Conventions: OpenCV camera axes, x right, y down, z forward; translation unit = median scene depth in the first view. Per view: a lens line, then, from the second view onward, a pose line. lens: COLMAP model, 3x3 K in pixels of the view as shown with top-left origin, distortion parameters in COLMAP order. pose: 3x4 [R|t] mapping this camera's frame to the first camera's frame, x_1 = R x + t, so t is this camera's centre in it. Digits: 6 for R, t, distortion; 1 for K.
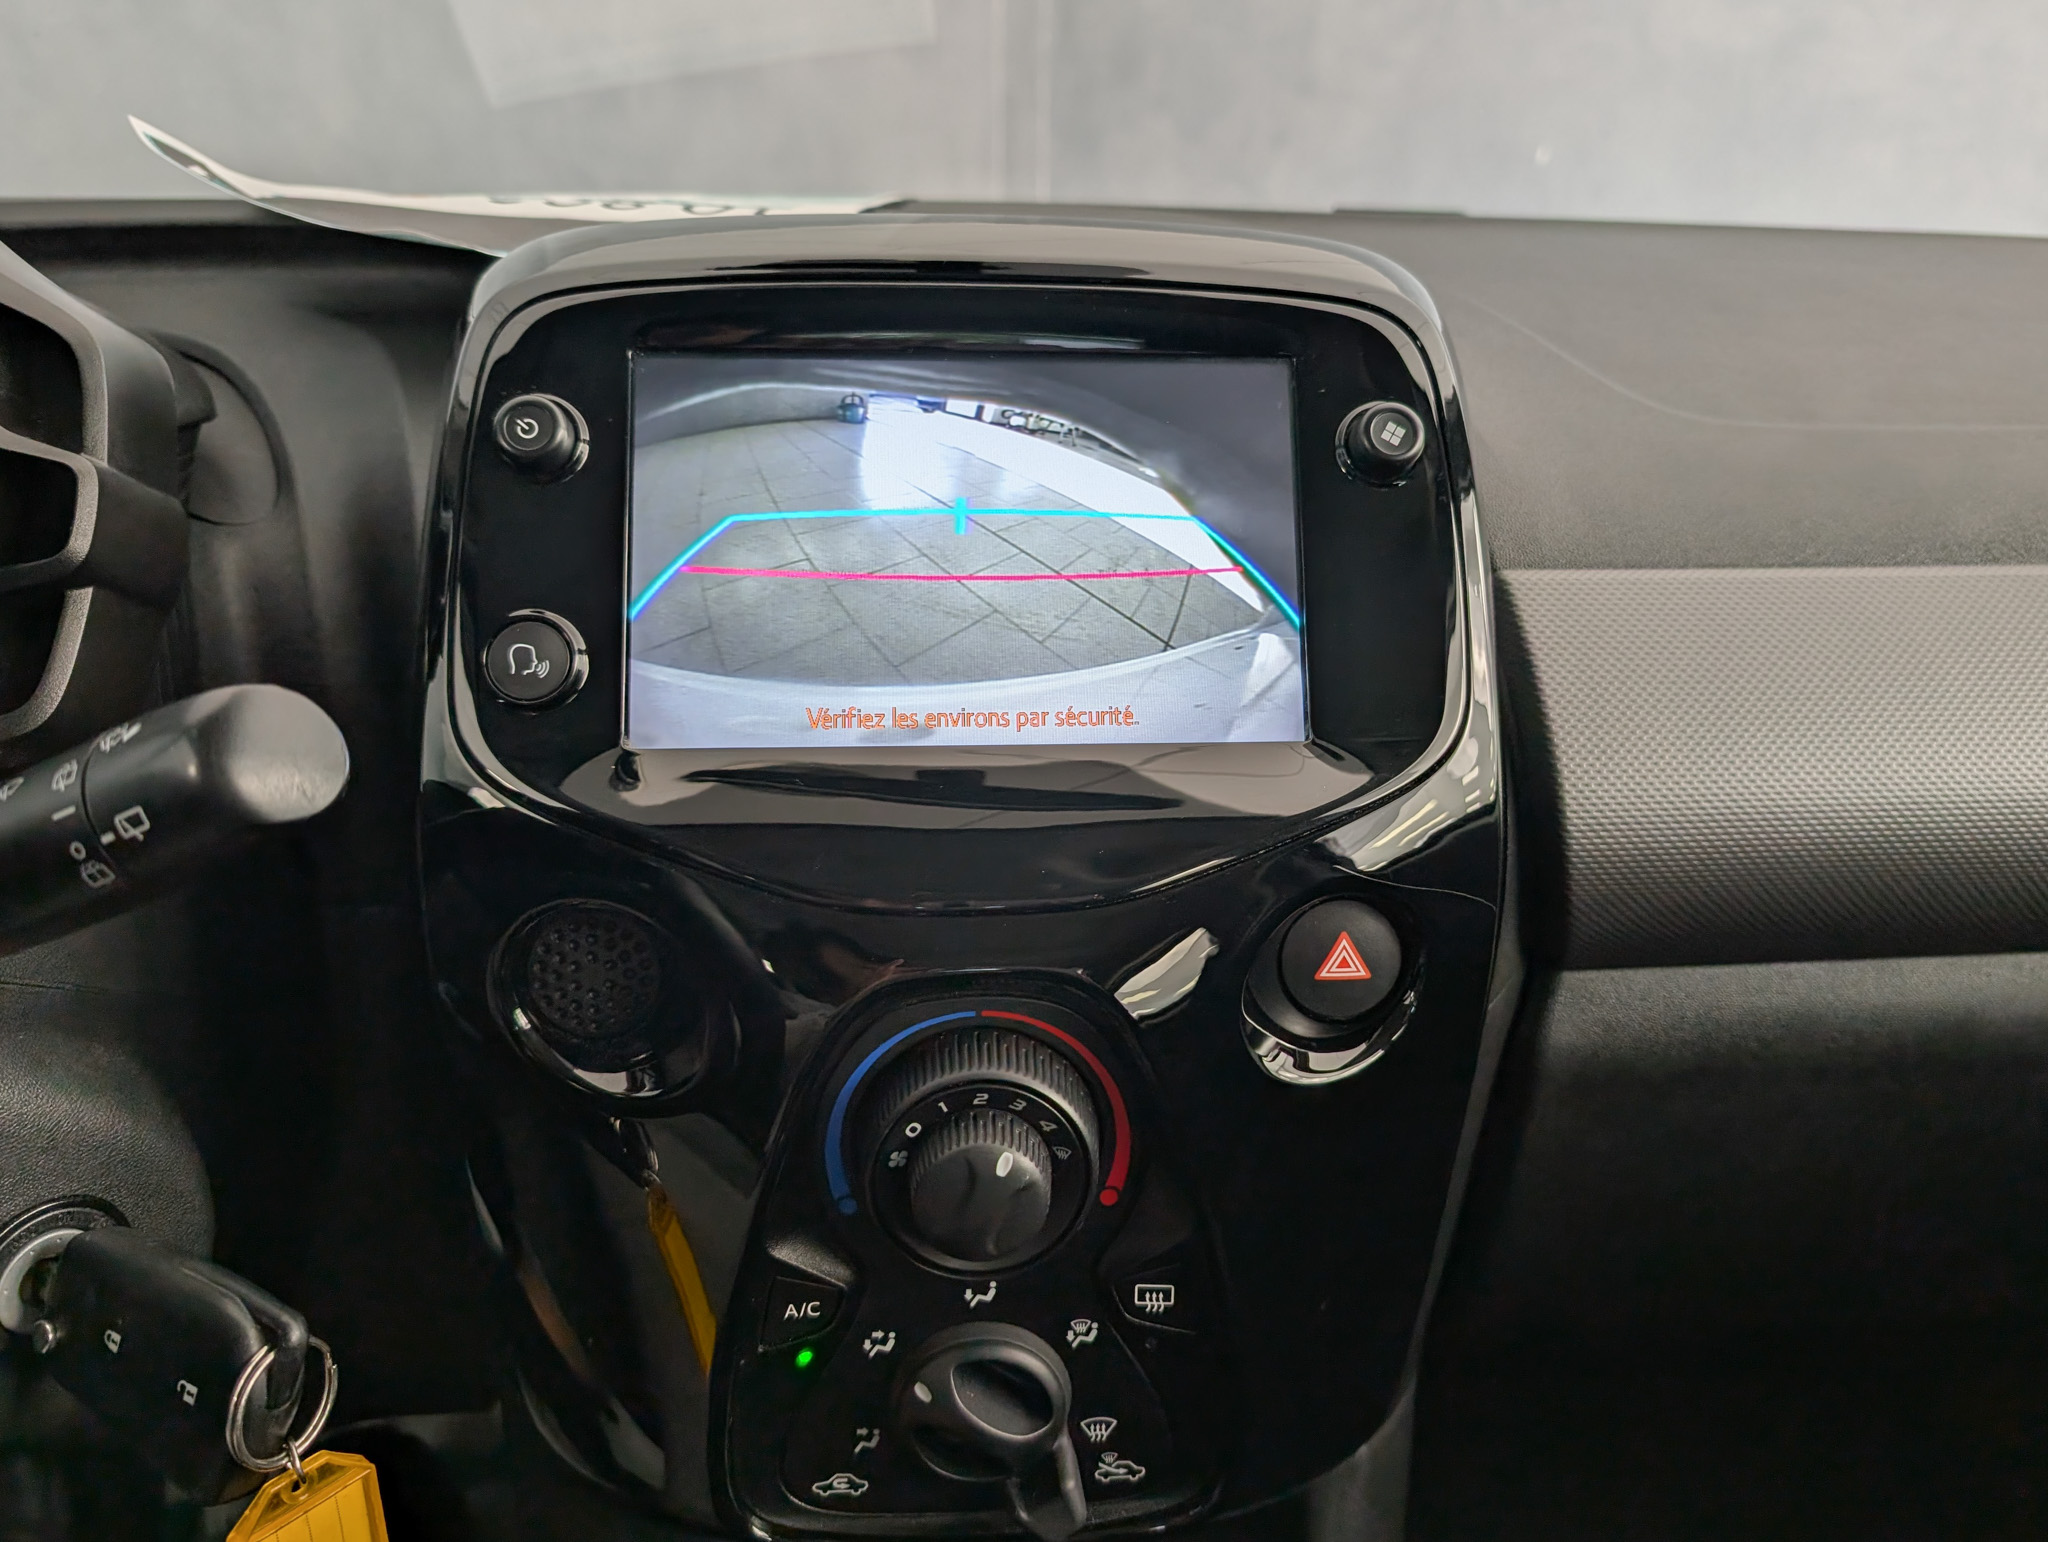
lens RADIAL K [[1509.8, 0, 1064.7], [0, 1509.8, 765.9], [0, 0, 1]] dist [0.002478, 0.000082]
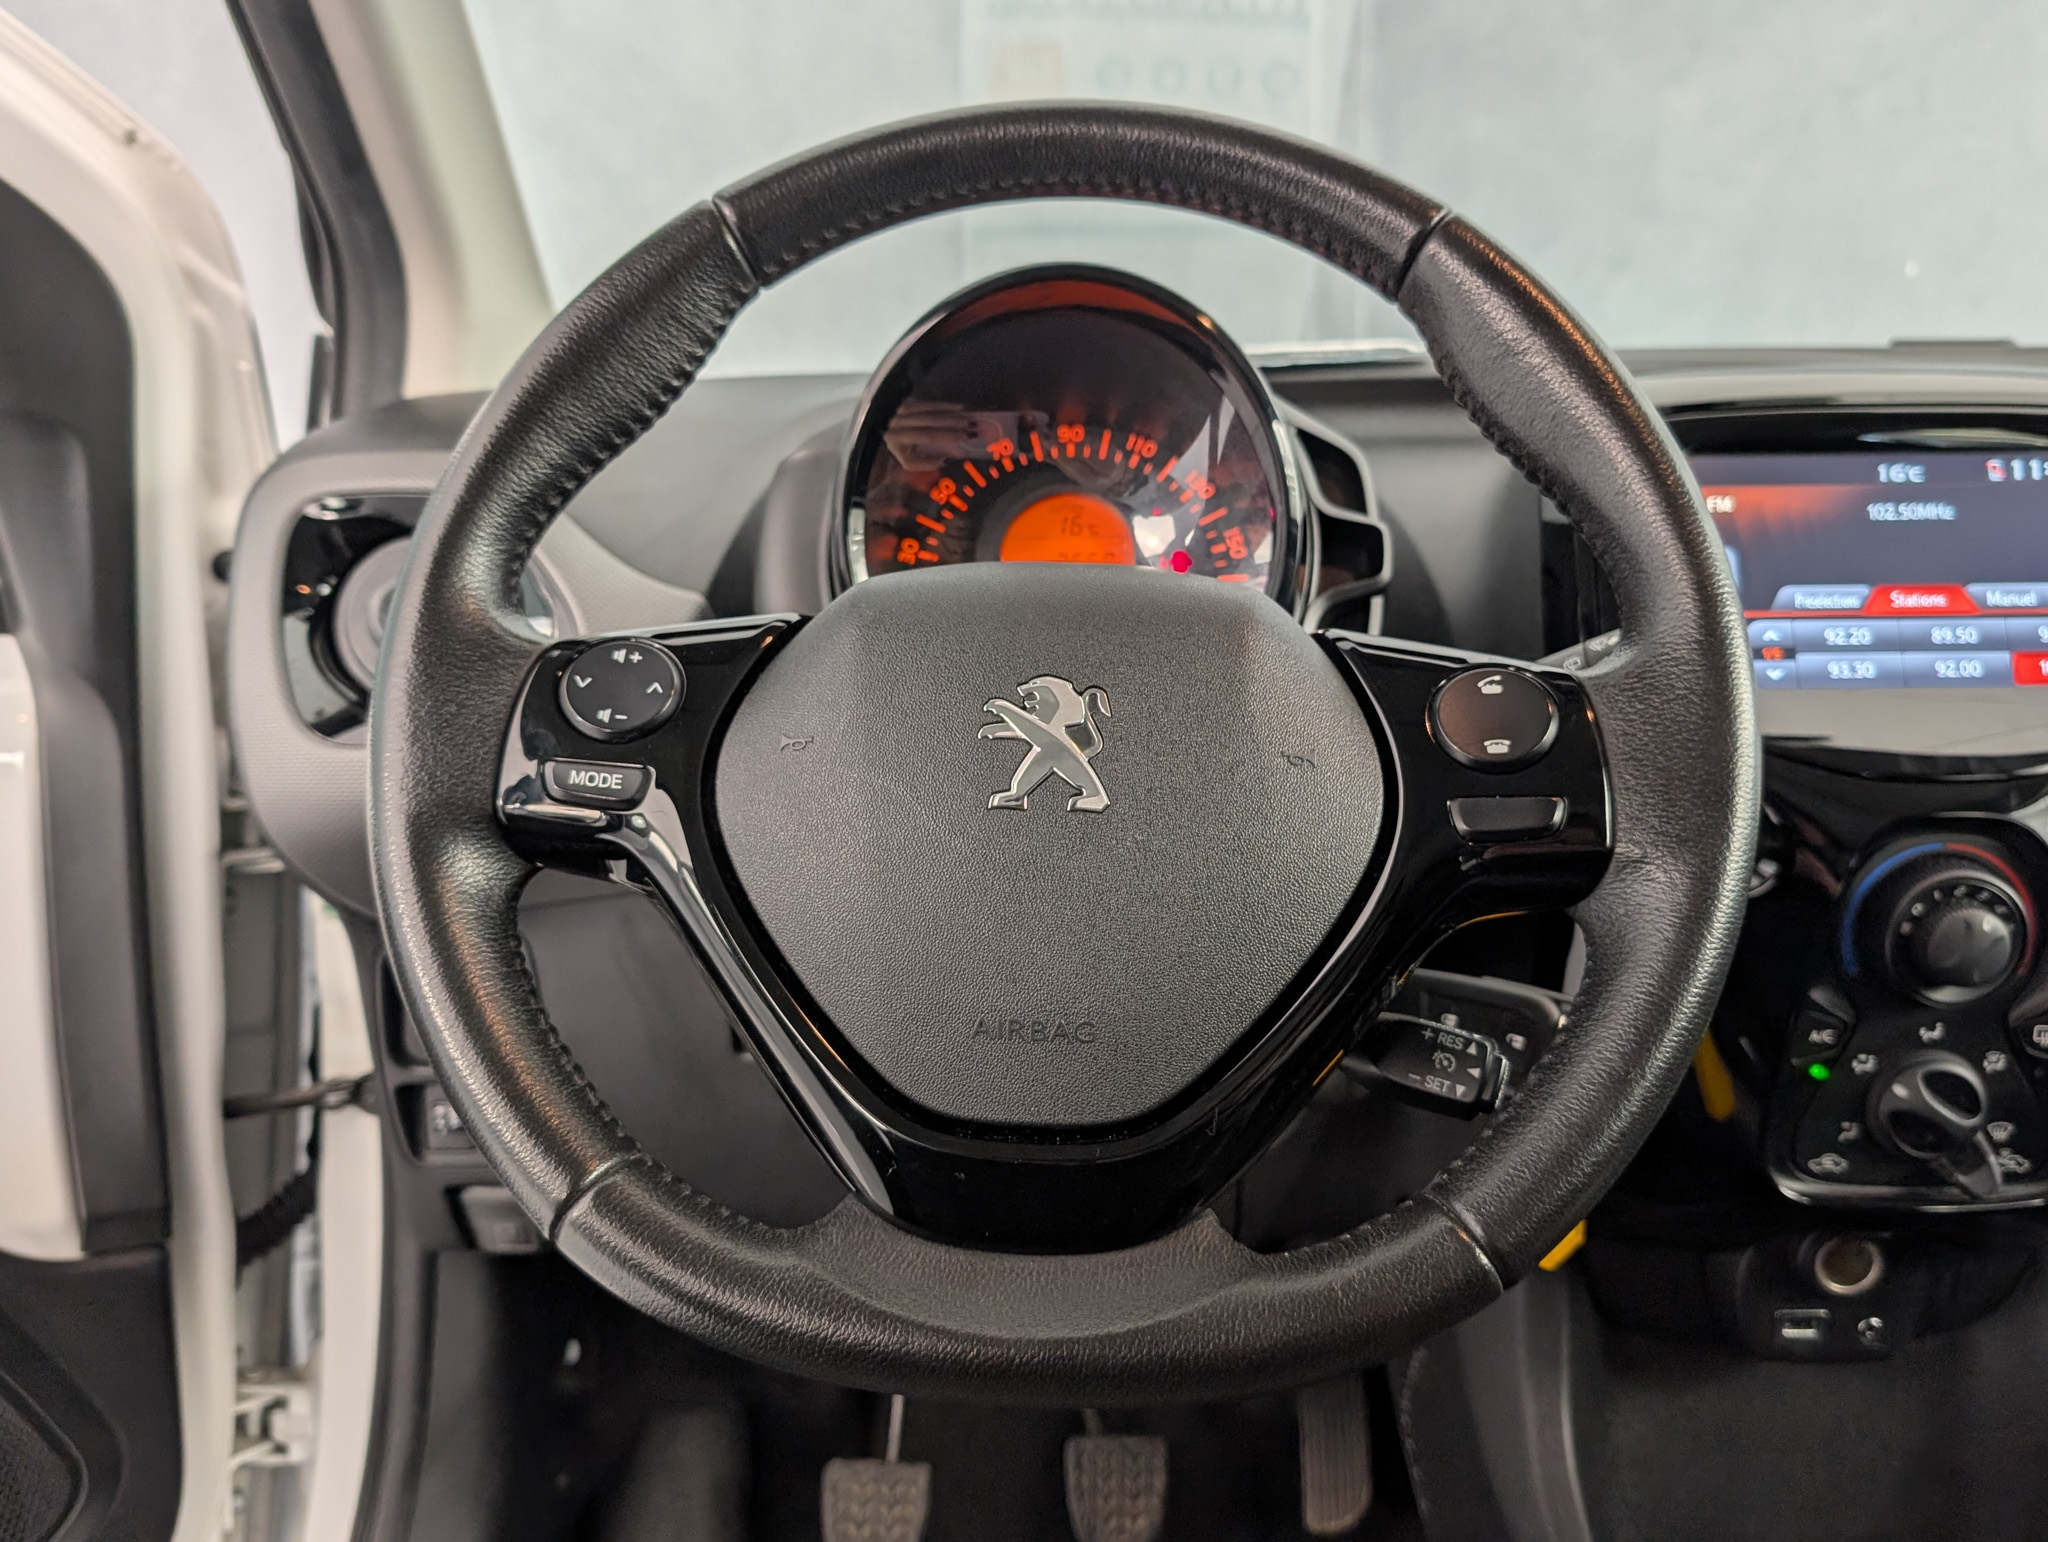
lens RADIAL K [[1760.0, 0, 1024.0], [0, 1760.0, 771.0], [0, 0, 1]] dist [-0.002060, -0.011636]
pose [[0.991104, -0.004677, -0.133009, -0.753418], [-0.007488, 0.995840, -0.090816, 0.251668], [0.132881, 0.091004, 0.986945, -0.973529]]
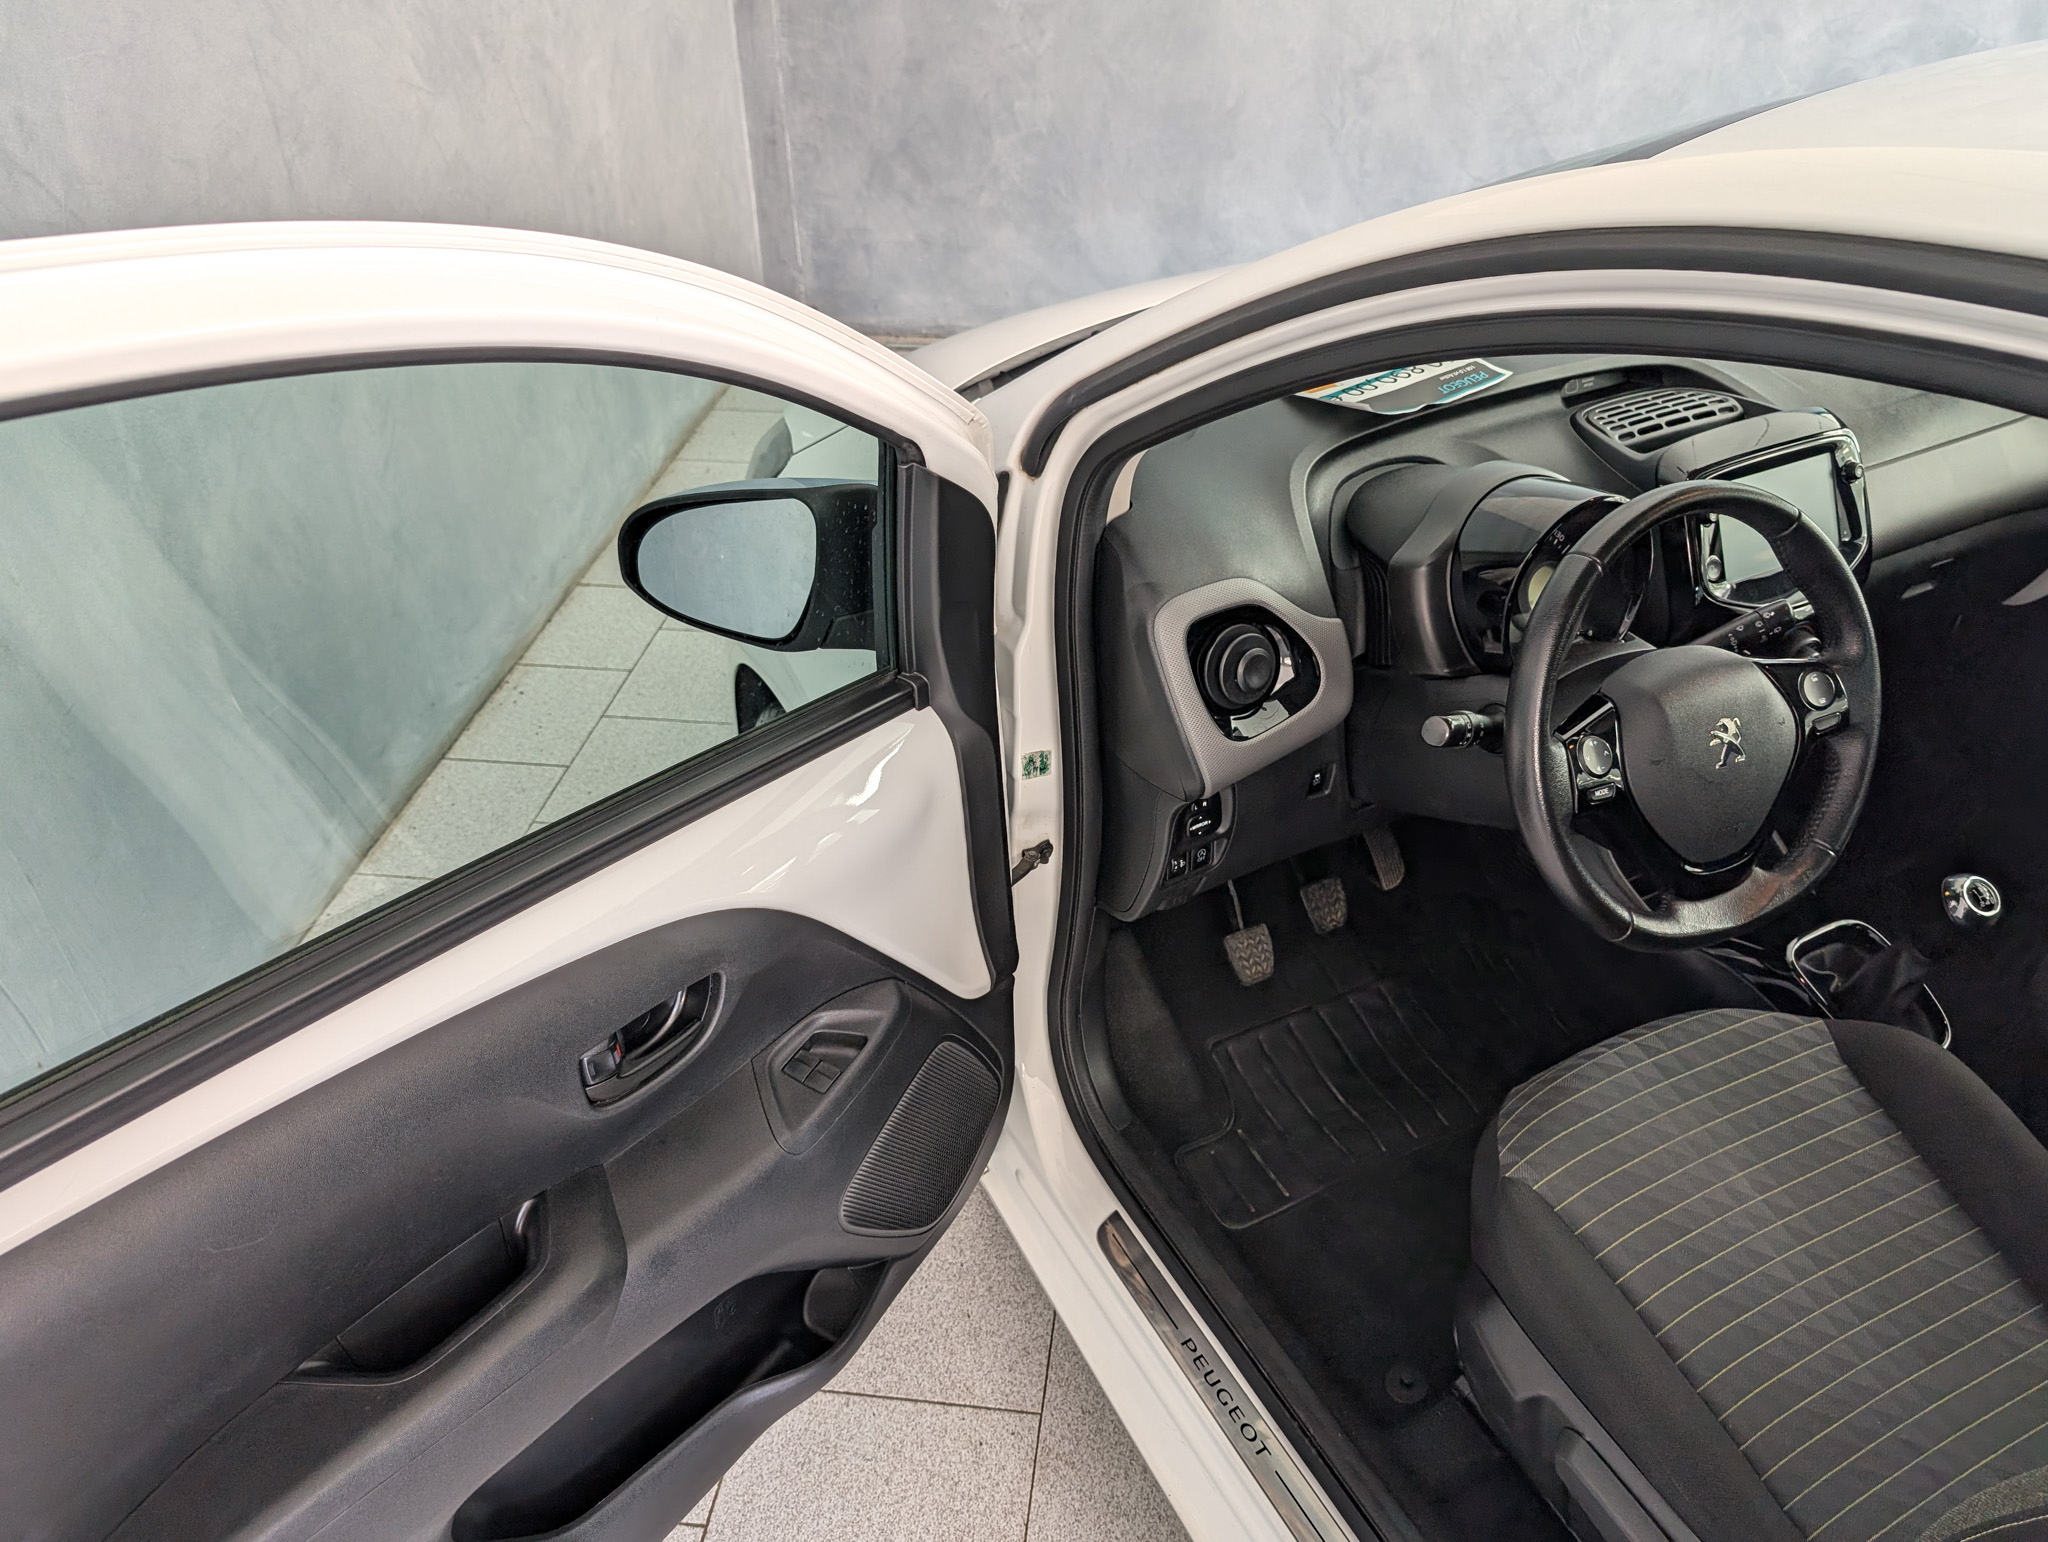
lens RADIAL K [[1509.8, 0, 1064.7], [0, 1509.8, 765.9], [0, 0, 1]] dist [0.002478, 0.000082]
pose [[0.907192, -0.252597, 0.336447, -3.551212], [0.126966, 0.926791, 0.353465, -1.300659], [-0.401101, -0.277943, 0.872849, -2.092071]]
